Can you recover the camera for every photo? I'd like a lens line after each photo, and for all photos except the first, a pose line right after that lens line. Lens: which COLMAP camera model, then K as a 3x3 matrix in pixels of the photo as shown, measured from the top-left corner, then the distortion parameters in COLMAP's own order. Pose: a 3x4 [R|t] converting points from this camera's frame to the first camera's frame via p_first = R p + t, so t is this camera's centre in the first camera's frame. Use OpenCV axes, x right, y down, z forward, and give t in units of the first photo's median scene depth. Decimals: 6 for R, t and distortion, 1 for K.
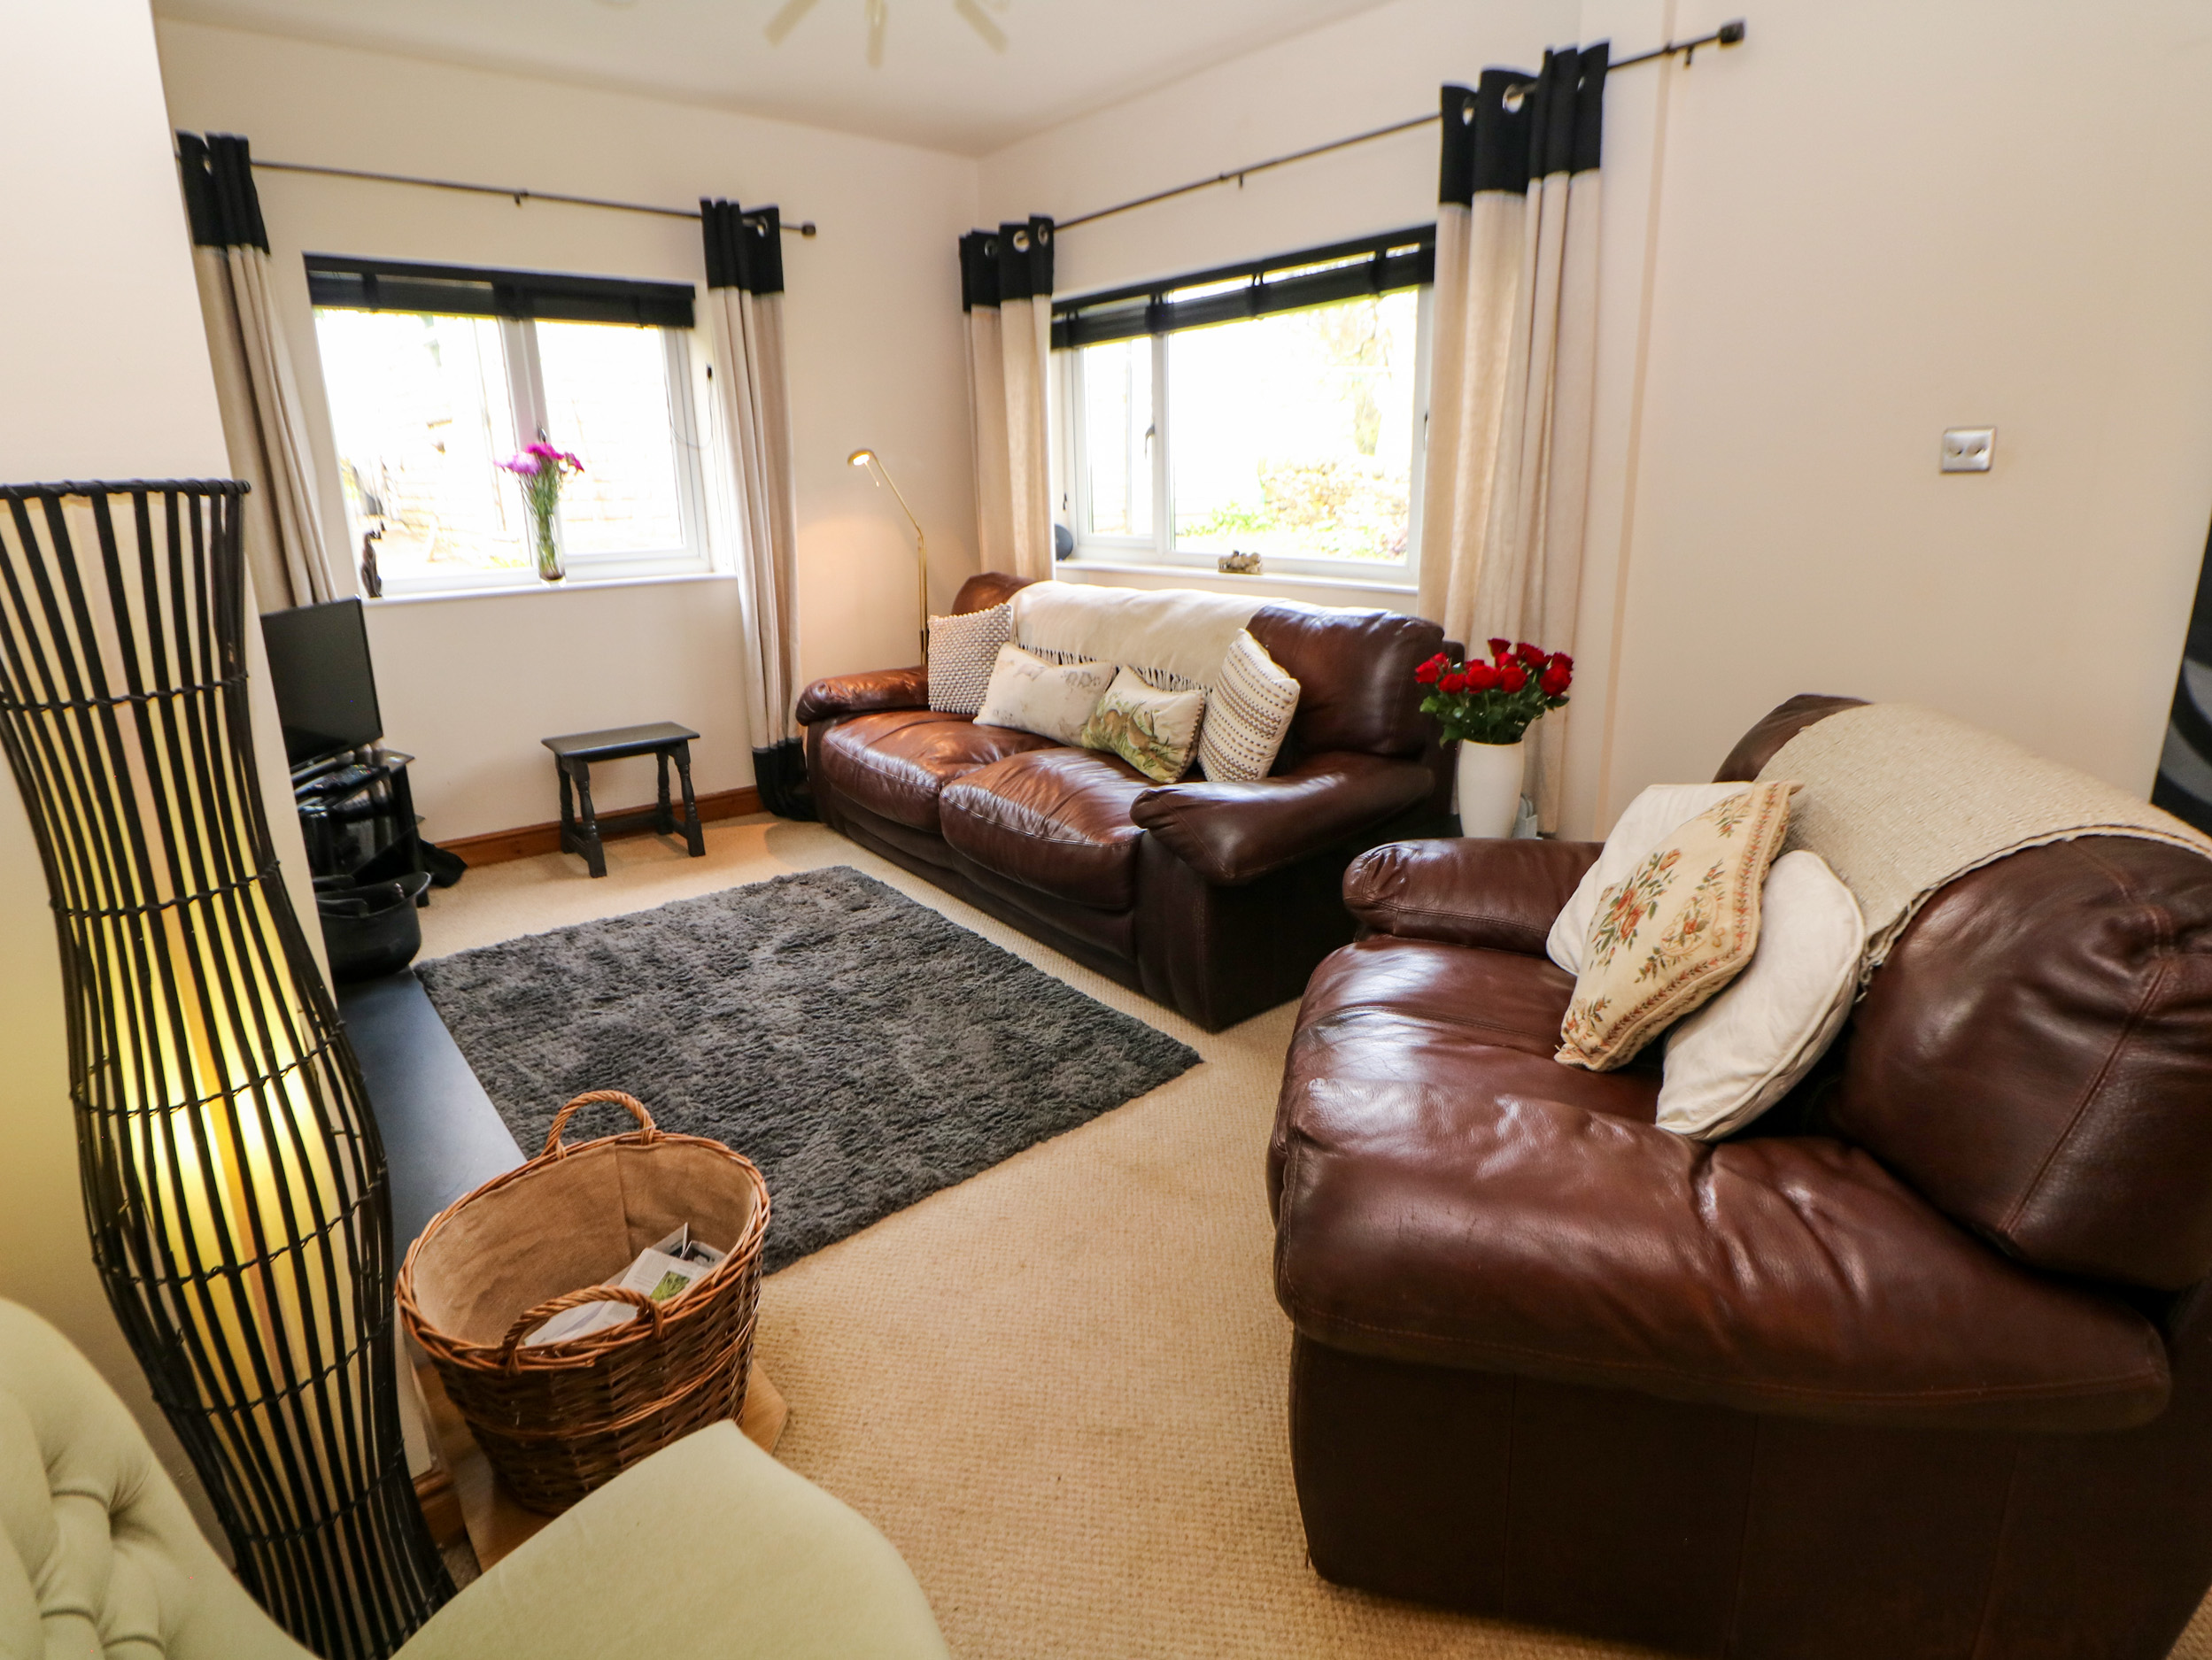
lens RADIAL K [[1149.0, 0, 1098.5], [0, 1149.0, 786.6], [0, 0, 1]] dist [-0.000988, -0.000421]
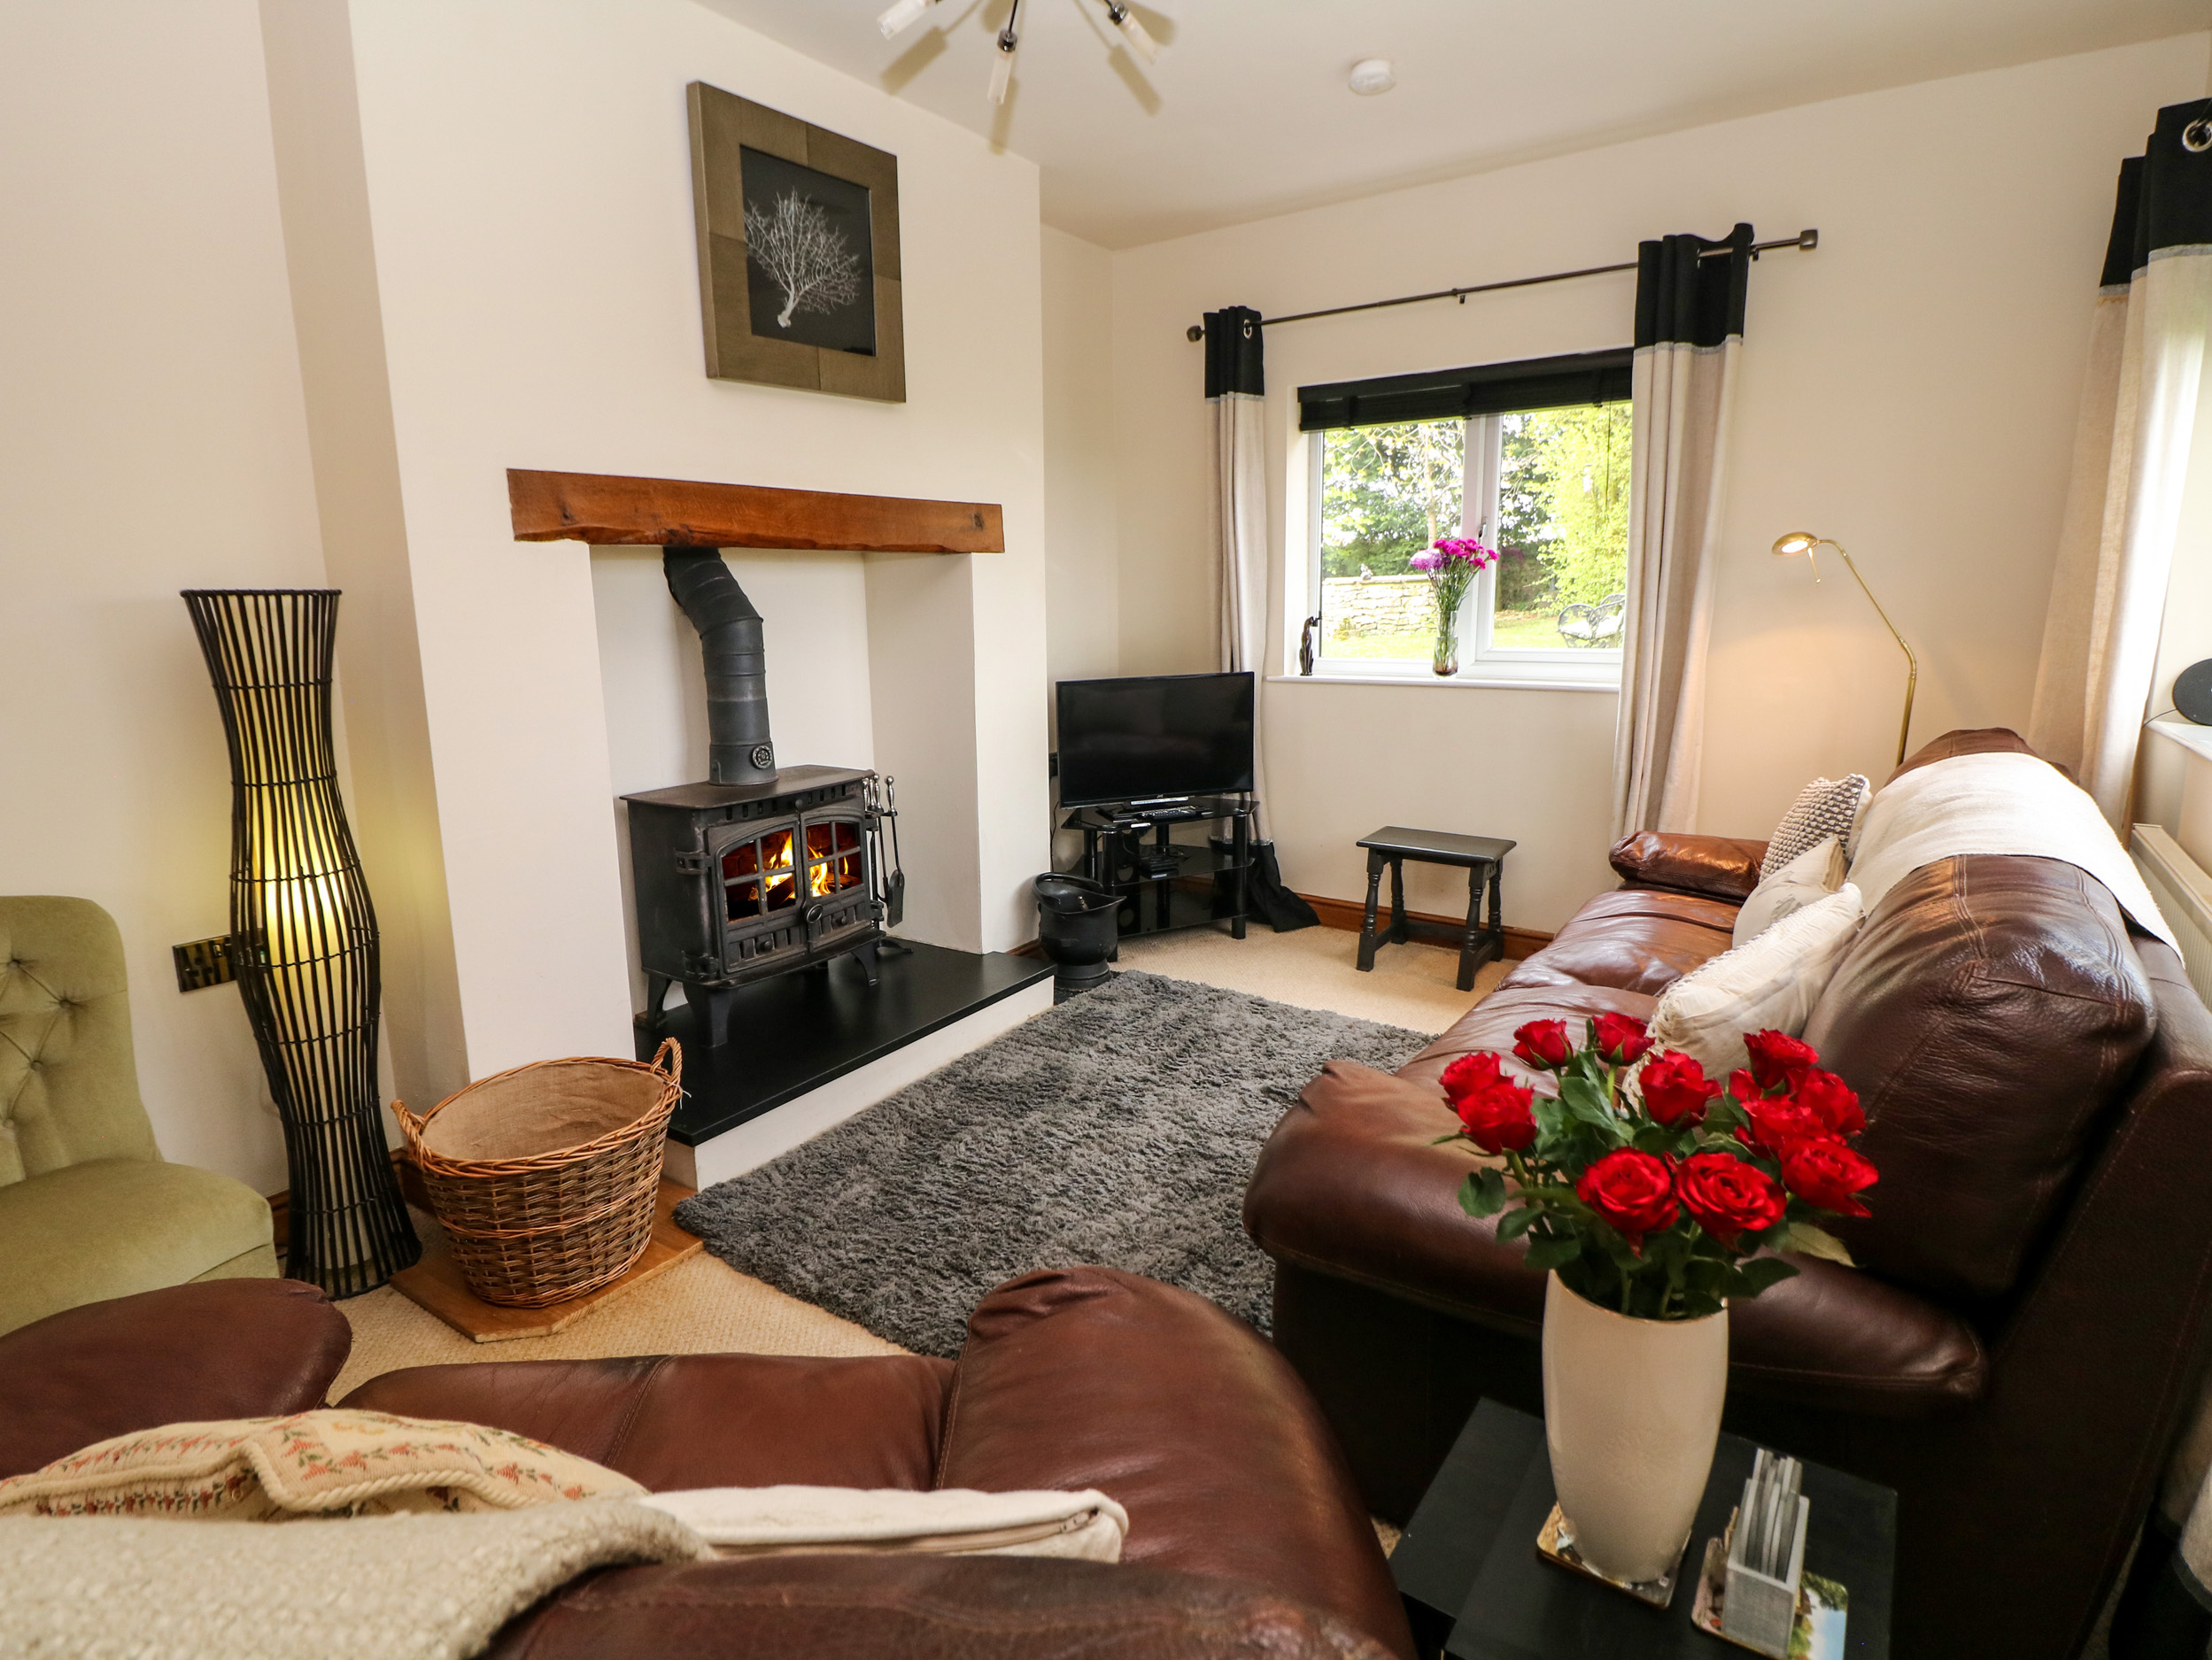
lens RADIAL K [[1149.0, 0, 1098.5], [0, 1149.0, 786.6], [0, 0, 1]] dist [-0.000988, -0.000421]
pose [[0.265676, 0.176280, -0.947809, 0.465915], [-0.241916, 0.963874, 0.111457, -0.145285], [0.933216, 0.199679, 0.298723, 0.519860]]
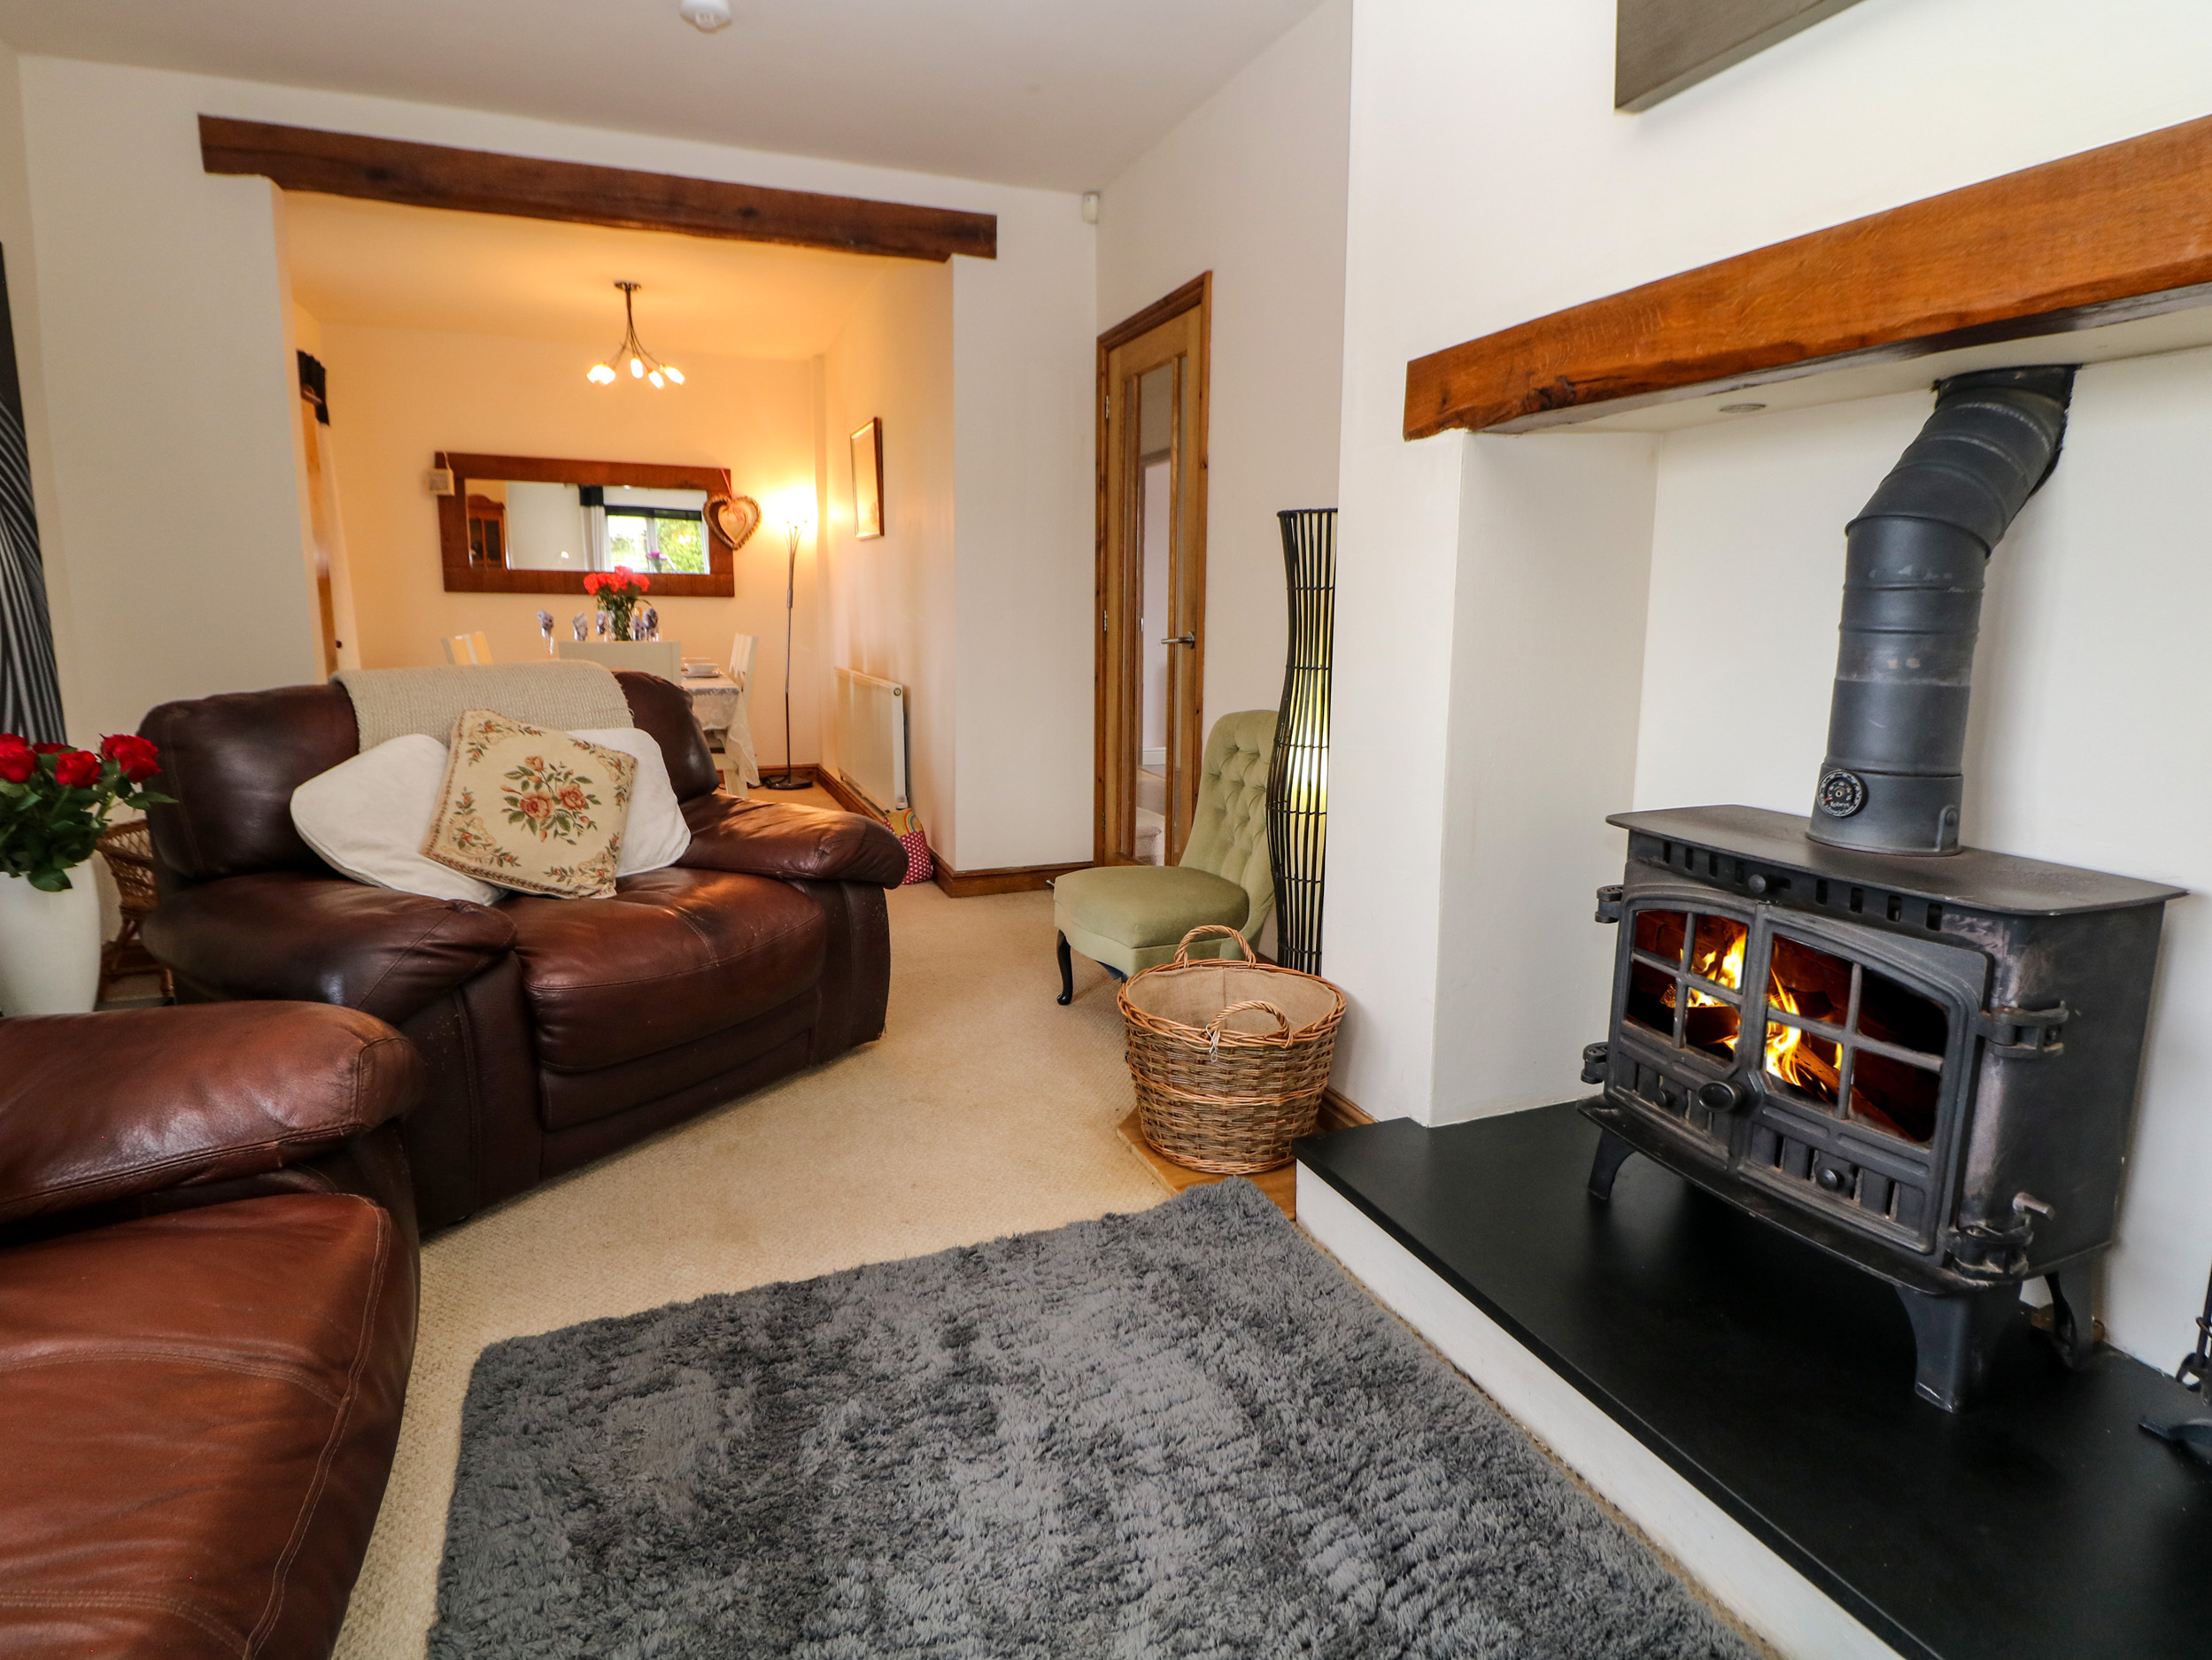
lens RADIAL K [[1149.0, 0, 1098.5], [0, 1149.0, 786.6], [0, 0, 1]] dist [-0.000988, -0.000421]
pose [[-0.945668, -0.049014, 0.321420, -0.352125], [0.083897, 0.918309, 0.386872, -0.209718], [-0.314125, 0.392818, -0.864303, 1.043864]]
